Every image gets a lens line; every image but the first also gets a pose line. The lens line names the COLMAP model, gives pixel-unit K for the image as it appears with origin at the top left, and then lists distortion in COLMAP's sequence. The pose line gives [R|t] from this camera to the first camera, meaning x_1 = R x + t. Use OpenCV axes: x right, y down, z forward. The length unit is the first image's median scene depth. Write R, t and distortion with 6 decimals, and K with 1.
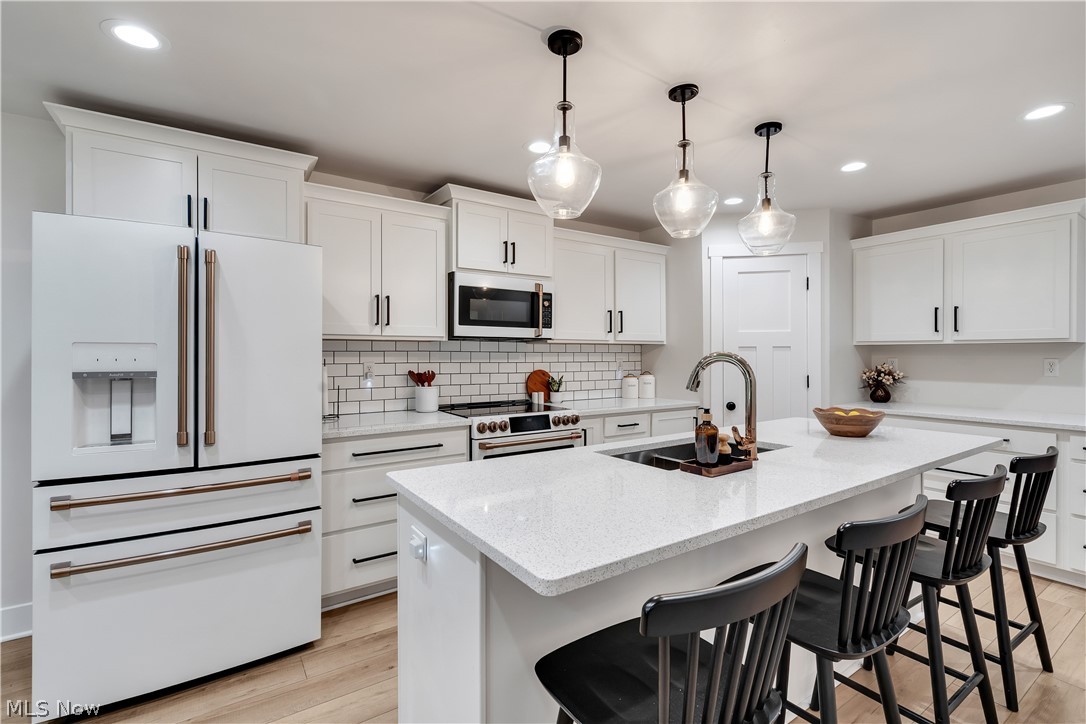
lens RADIAL K [[501.2, 0, 548.1], [0, 501.2, 359.4], [0, 0, 1]] dist [0.002353, 0.000049]
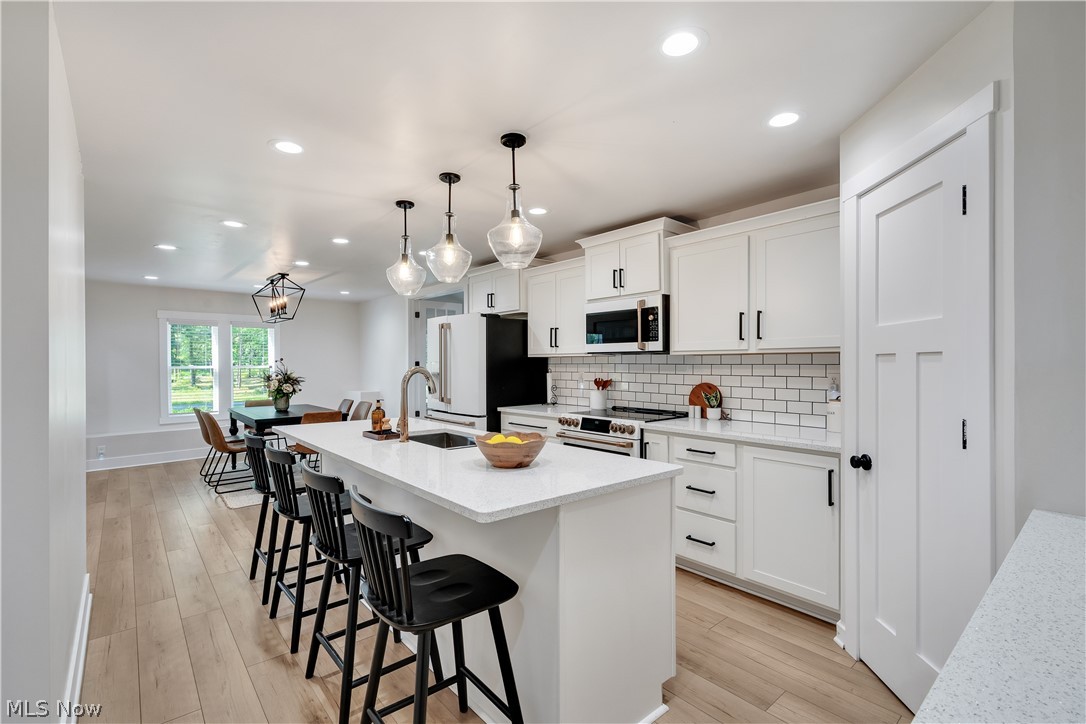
lens RADIAL K [[501.2, 0, 550.3], [0, 501.2, 363.1], [0, 0, 1]] dist [0.002353, 0.000049]
pose [[0.120265, -0.005645, -0.992726, 0.978206], [-0.014959, 0.999860, -0.007498, -0.005628], [0.992629, 0.015752, 0.120164, 0.660390]]
